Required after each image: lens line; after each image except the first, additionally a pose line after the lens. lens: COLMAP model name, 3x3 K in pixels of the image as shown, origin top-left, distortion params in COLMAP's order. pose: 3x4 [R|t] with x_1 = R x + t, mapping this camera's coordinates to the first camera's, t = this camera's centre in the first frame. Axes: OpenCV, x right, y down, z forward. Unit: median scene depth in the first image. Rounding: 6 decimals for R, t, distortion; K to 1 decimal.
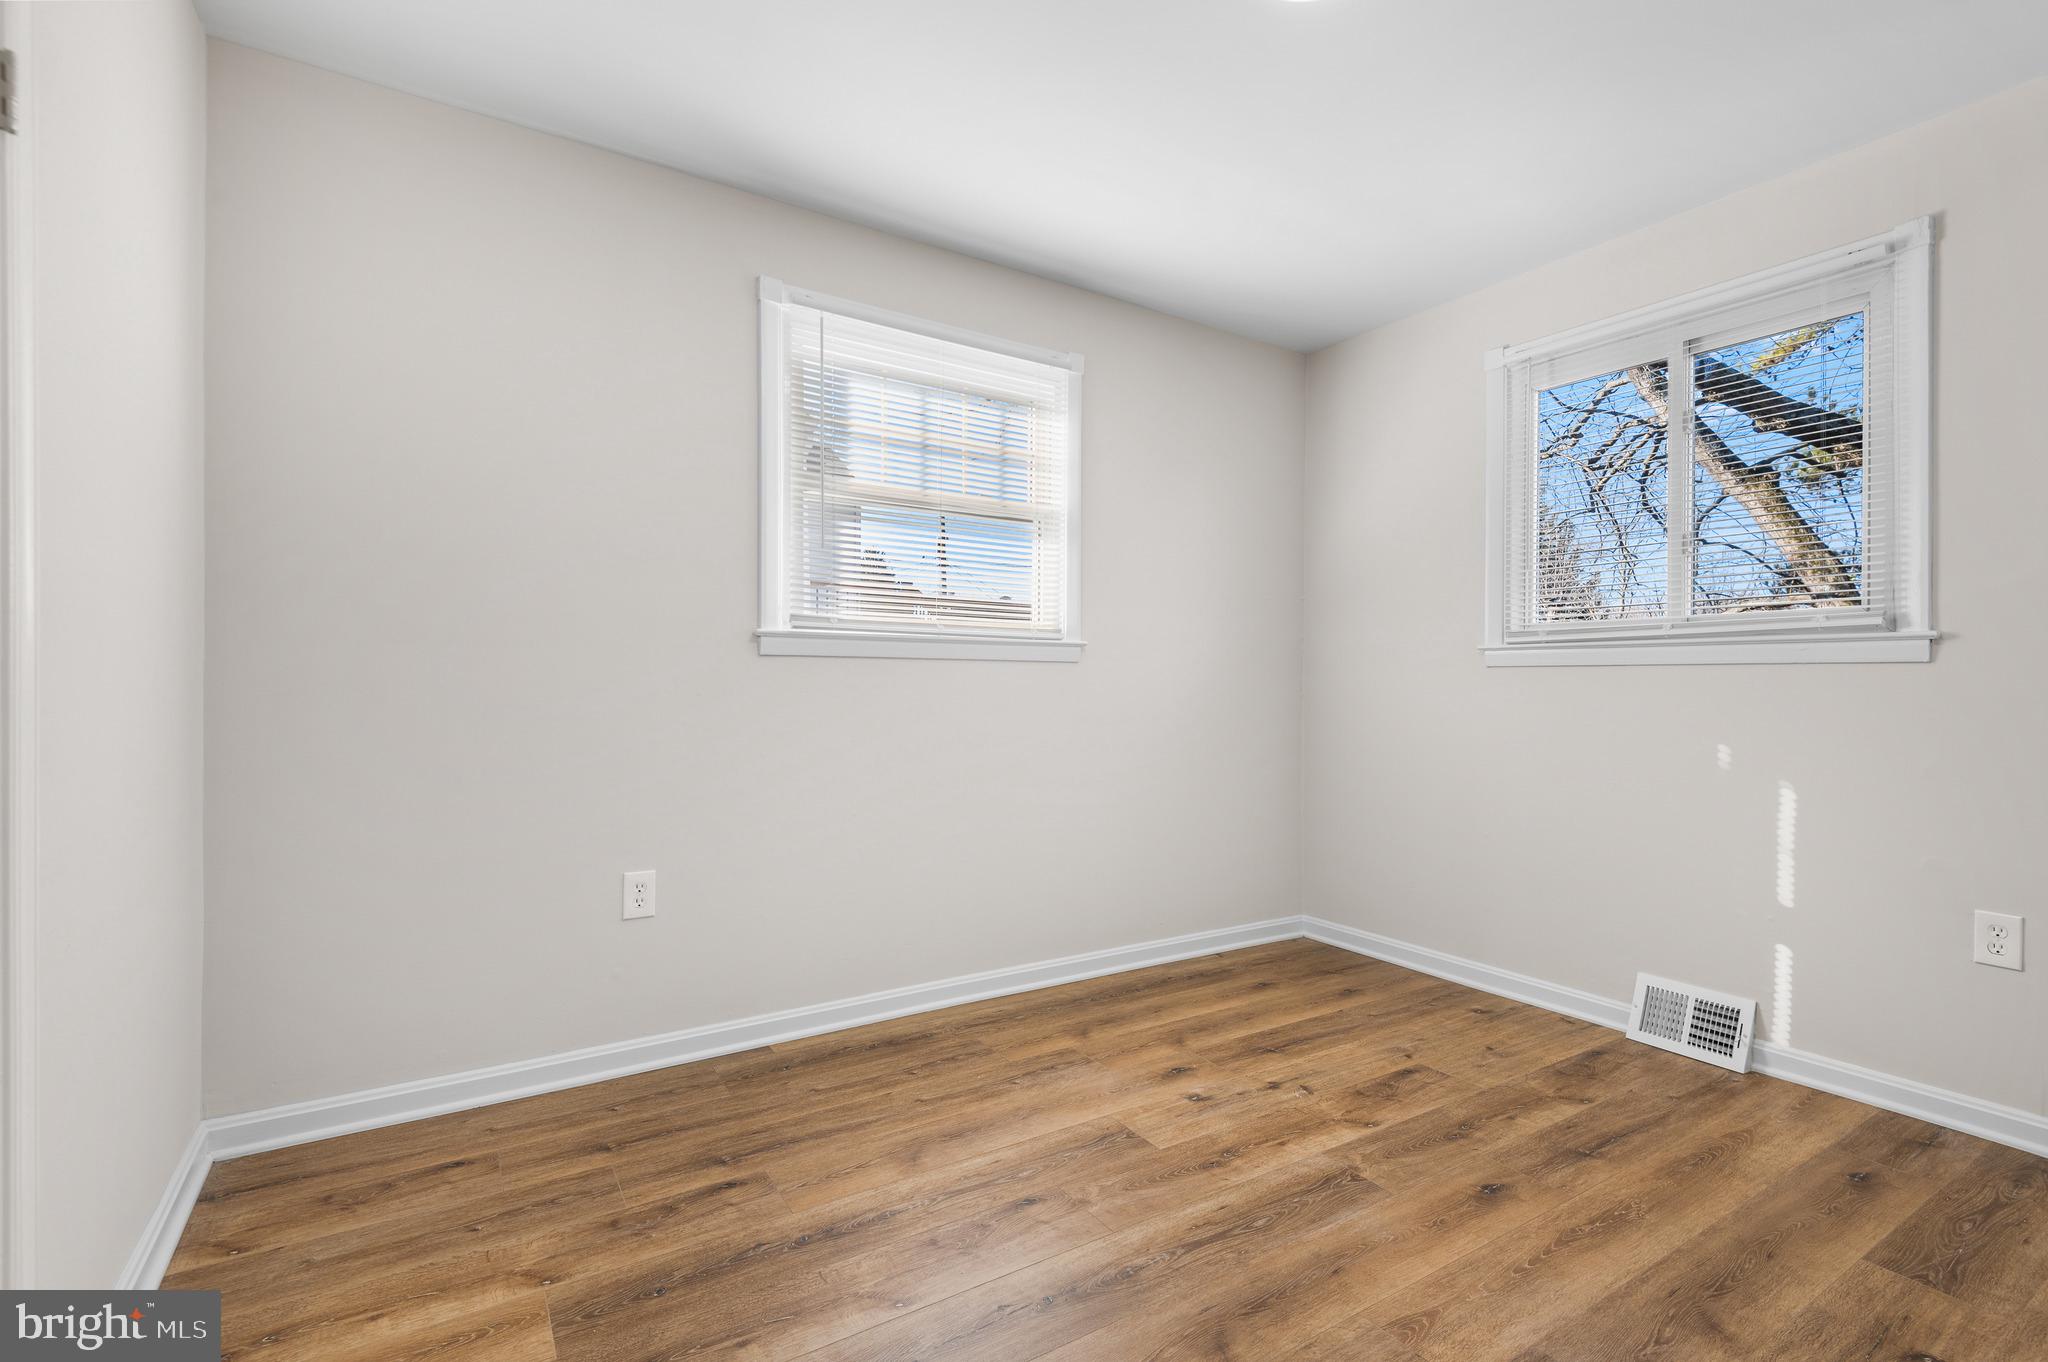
lens RADIAL K [[926.4, 0, 1009.1], [0, 926.4, 686.9], [0, 0, 1]] dist [0.007269, -0.003955]
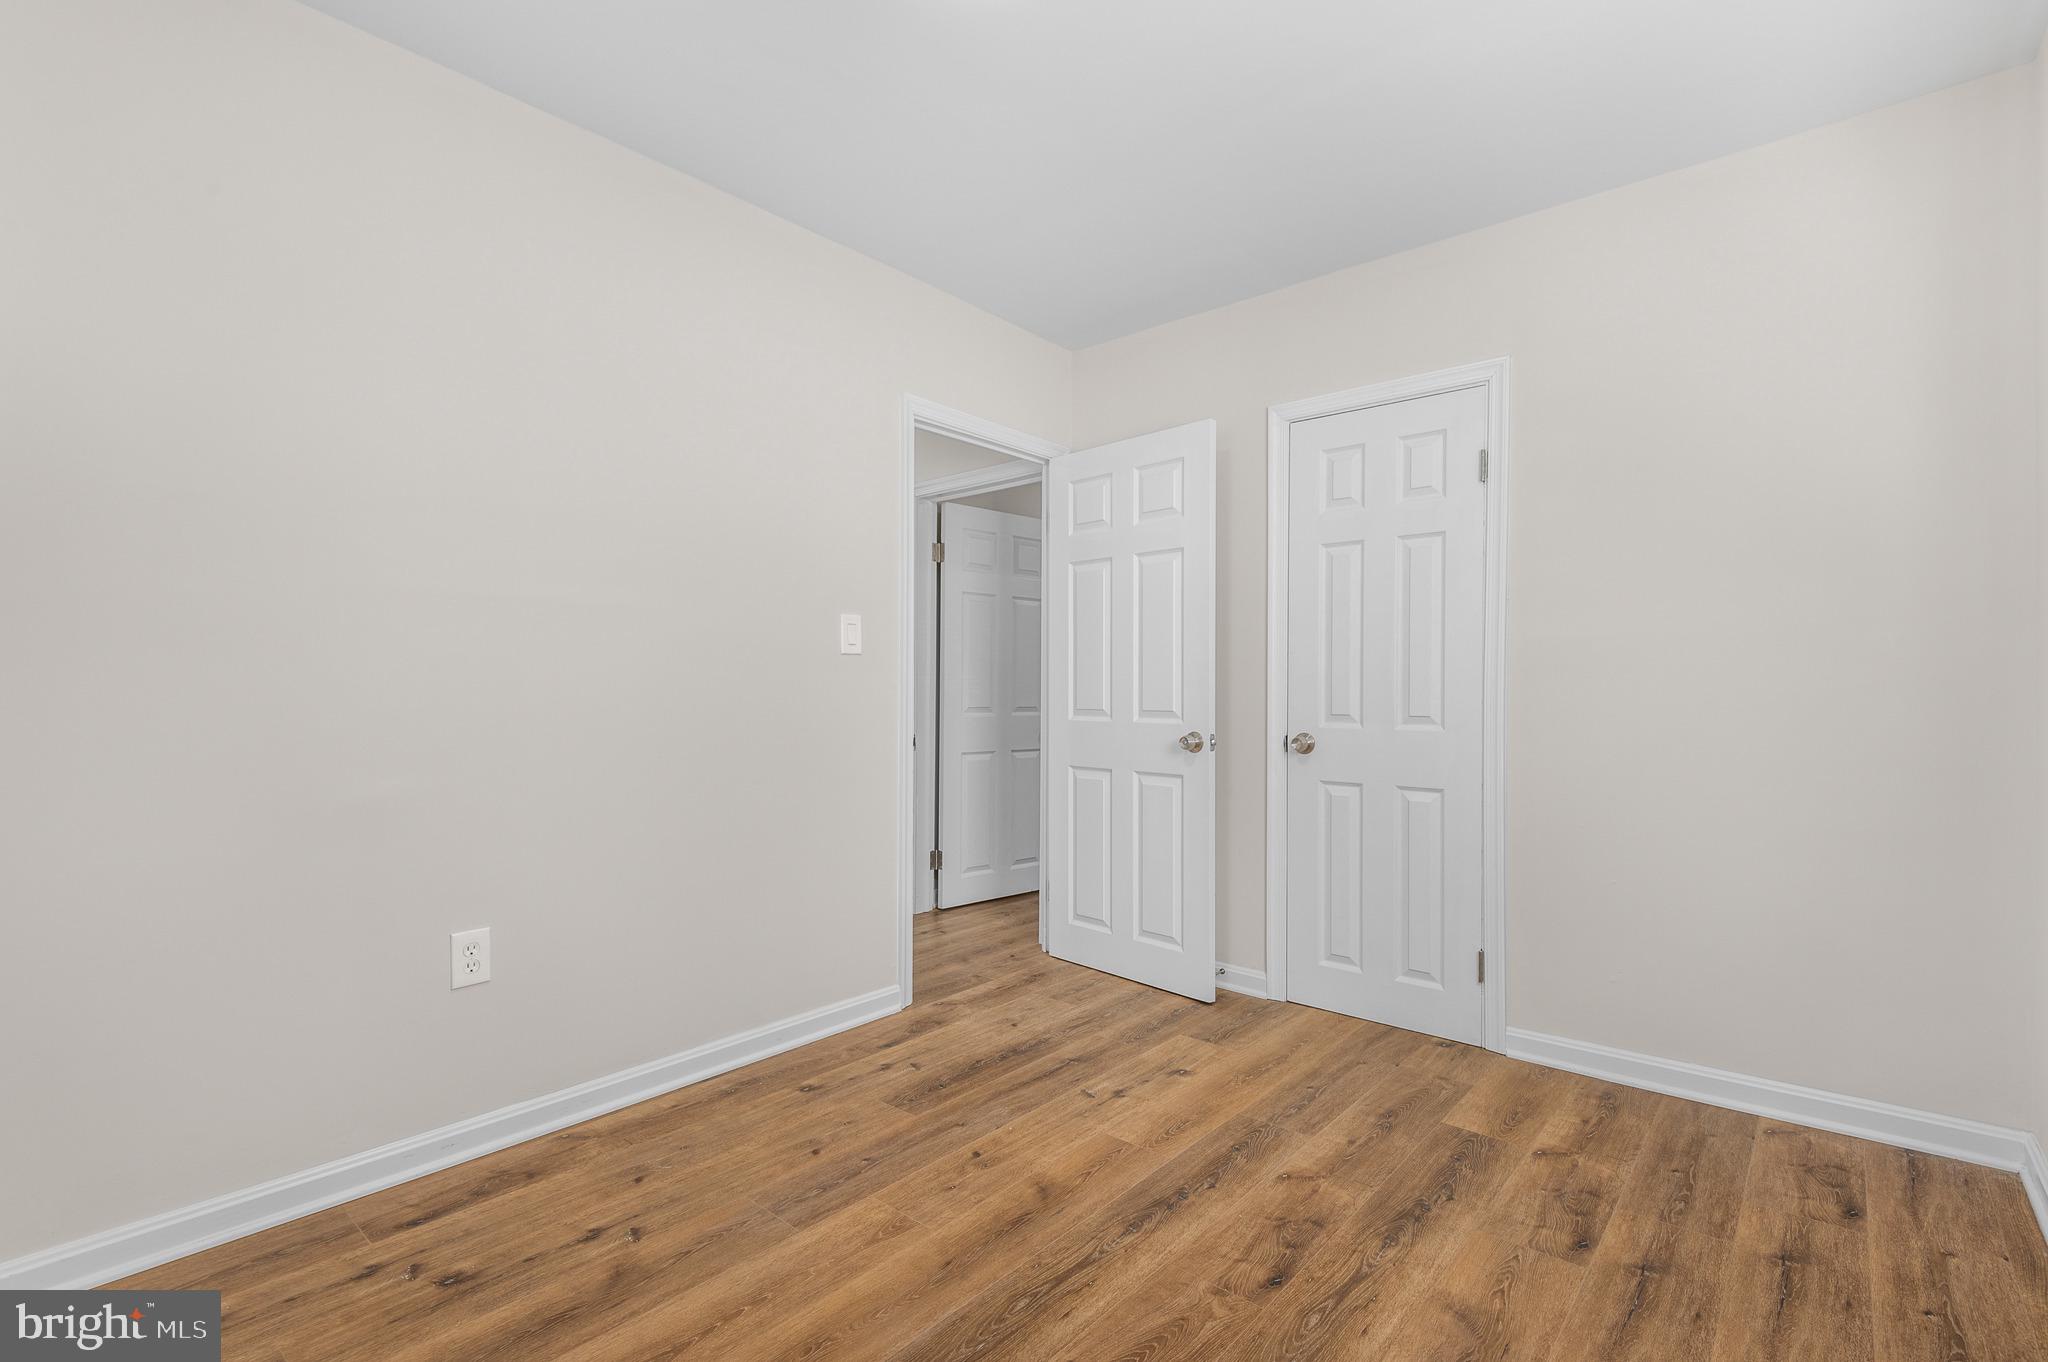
lens RADIAL K [[926.4, 0, 1019.3], [0, 926.4, 699.8], [0, 0, 1]] dist [0.007269, -0.003955]
pose [[-0.953094, -0.004868, -0.302637, 0.549437], [-0.008860, 0.999891, 0.011818, -0.002749], [0.302546, 0.013945, -0.953033, 1.855614]]
